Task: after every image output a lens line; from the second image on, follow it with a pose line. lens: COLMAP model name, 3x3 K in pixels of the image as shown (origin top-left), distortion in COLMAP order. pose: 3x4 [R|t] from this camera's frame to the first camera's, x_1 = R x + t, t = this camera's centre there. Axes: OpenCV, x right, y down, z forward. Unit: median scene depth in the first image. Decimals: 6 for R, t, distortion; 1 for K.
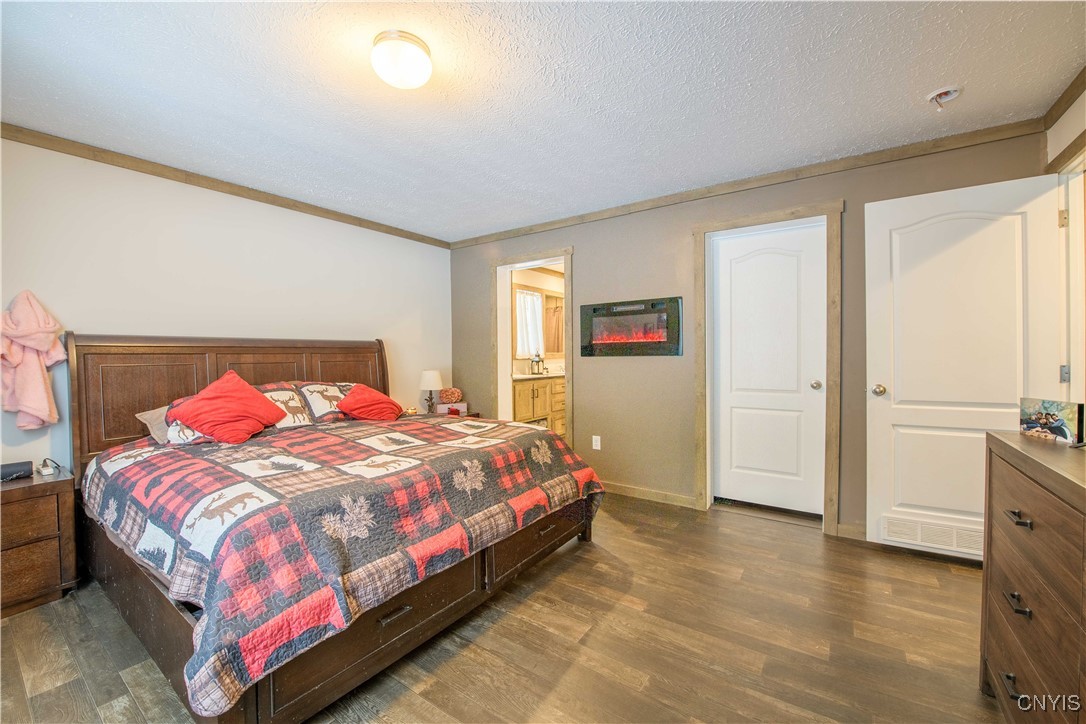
lens RADIAL K [[432.0, 0, 543.0], [0, 432.0, 362.0], [0, 0, 1]] dist [-0.020005, -0.000192]
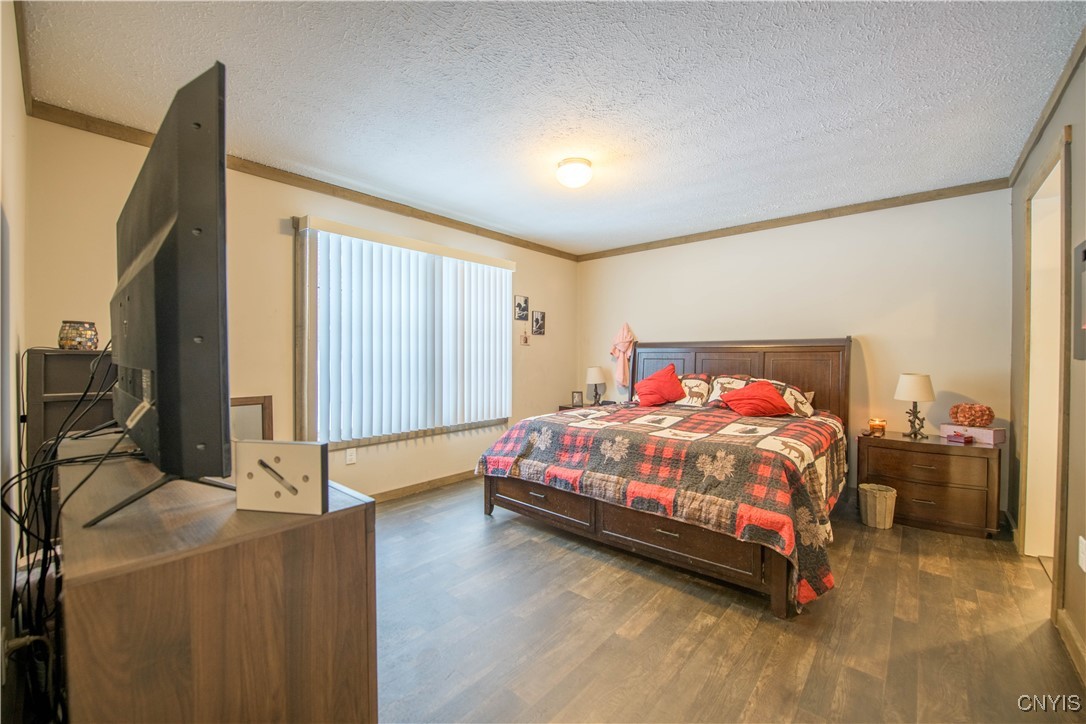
lens RADIAL K [[432.0, 0, 543.0], [0, 432.0, 362.0], [0, 0, 1]] dist [-0.020005, -0.000192]
pose [[-0.109404, 0.022231, -0.993749, 0.808762], [-0.015595, 0.999588, 0.024078, -0.015021], [0.993875, 0.018131, -0.109012, 0.657924]]
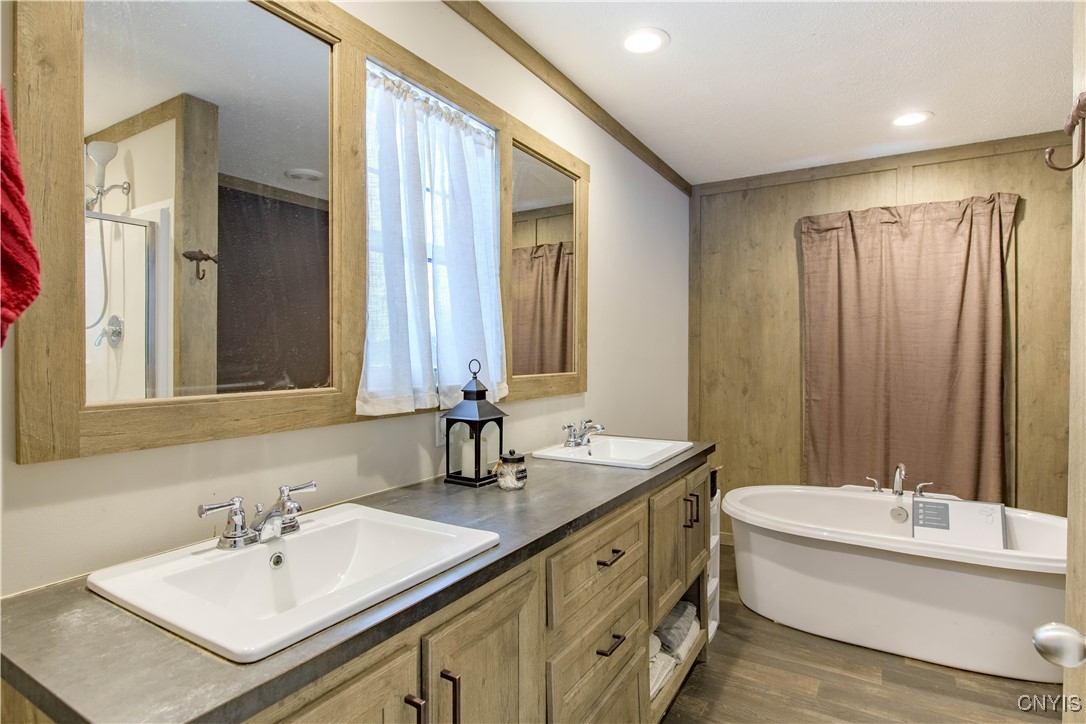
lens RADIAL K [[565.0, 0, 543.0], [0, 565.0, 362.0], [0, 0, 1]] dist [-0.014903, 0.000225]
pose [[0.997646, 0.005490, 0.068356, 0.003830], [-0.005481, 0.999985, -0.000317, -0.064694], [-0.068357, -0.000058, 0.997661, 1.502611]]
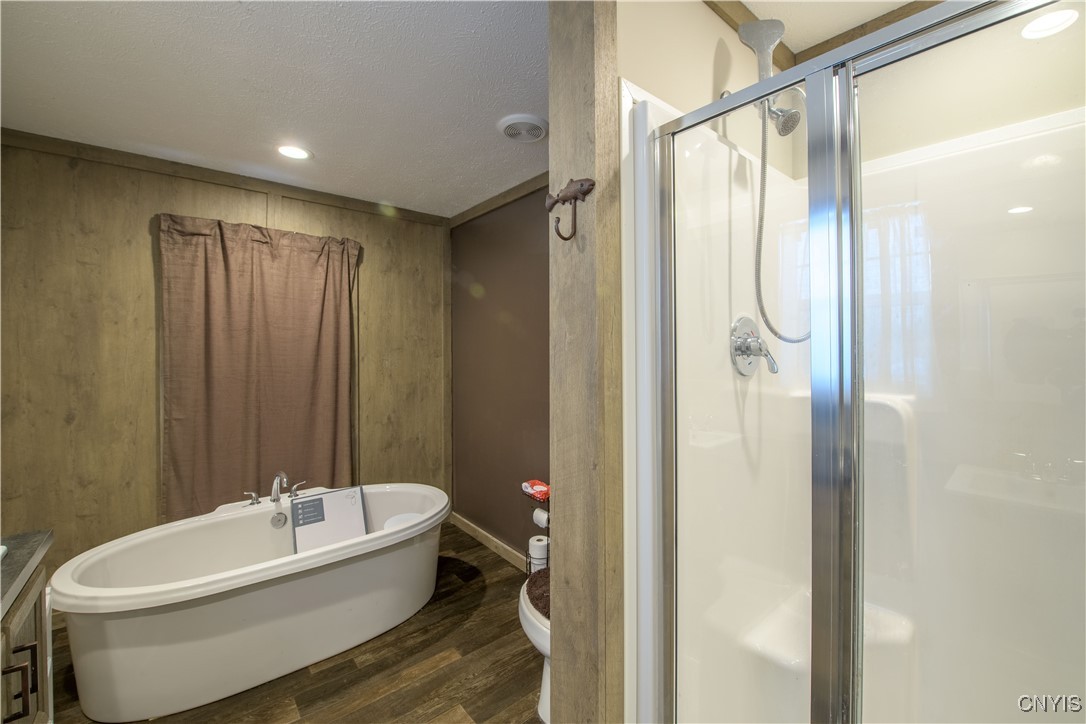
lens RADIAL K [[434.4, 0, 548.1], [0, 434.4, 342.0], [0, 0, 1]] dist [-0.020059, -0.000541]
pose [[0.250720, 0.021189, 0.967828, 0.047794], [0.013537, 0.999586, -0.025392, -0.105047], [-0.967965, 0.019467, 0.250329, 1.767077]]
